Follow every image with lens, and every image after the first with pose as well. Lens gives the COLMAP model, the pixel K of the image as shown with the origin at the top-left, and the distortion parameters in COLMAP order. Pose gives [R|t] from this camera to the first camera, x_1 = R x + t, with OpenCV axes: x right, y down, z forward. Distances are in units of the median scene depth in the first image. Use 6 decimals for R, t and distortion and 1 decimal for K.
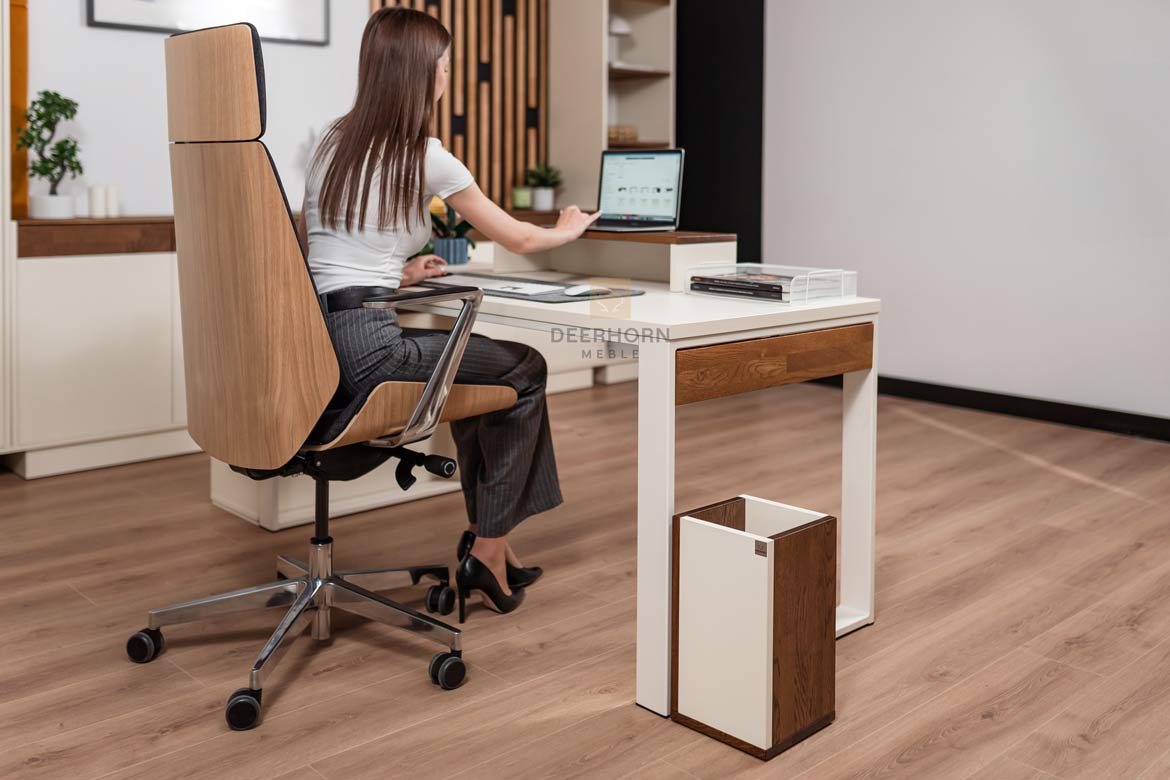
lens RADIAL K [[1142.5, 0, 580.0], [0, 1142.5, 230.5], [0, 0, 1]] dist [-0.001790, 0.009414]
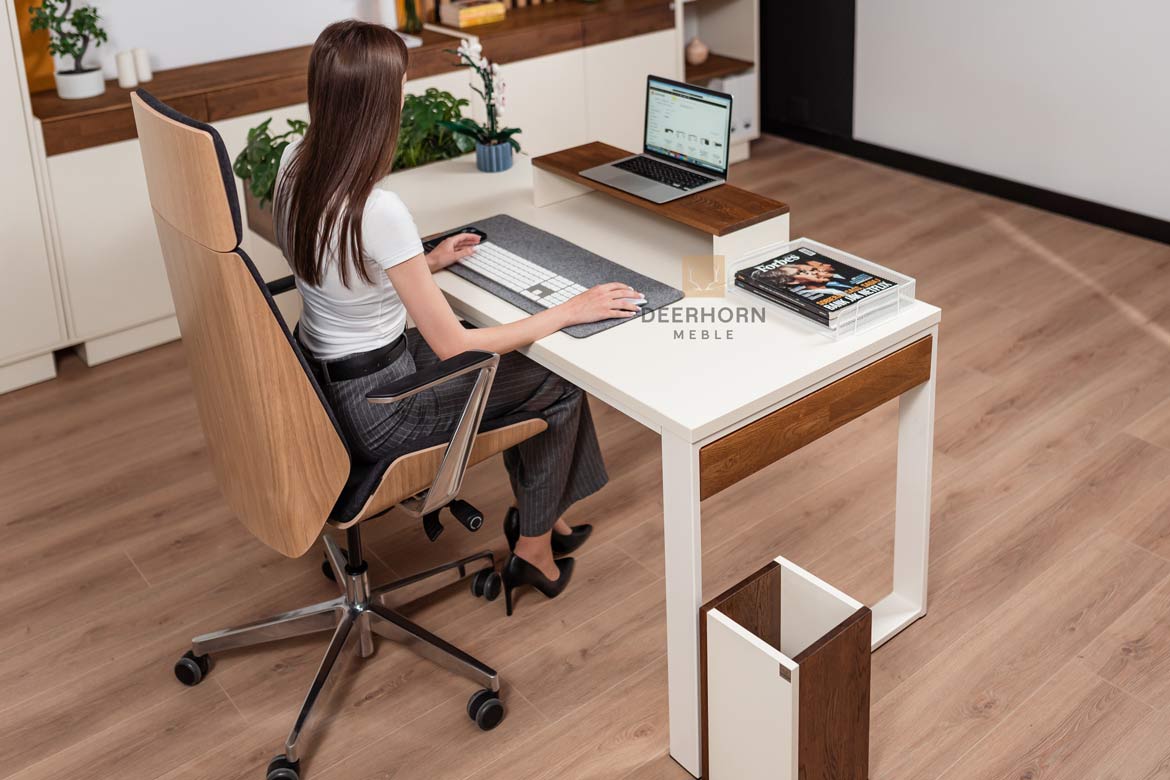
lens RADIAL K [[1199.5, 0, 621.3], [0, 1199.5, 117.1], [0, 0, 1]] dist [-0.000360, 0.007637]
pose [[0.997788, -0.020710, -0.063174, 0.073794], [0.034751, 0.972559, 0.230045, -0.326674], [0.056676, -0.231731, 0.971127, 0.092138]]
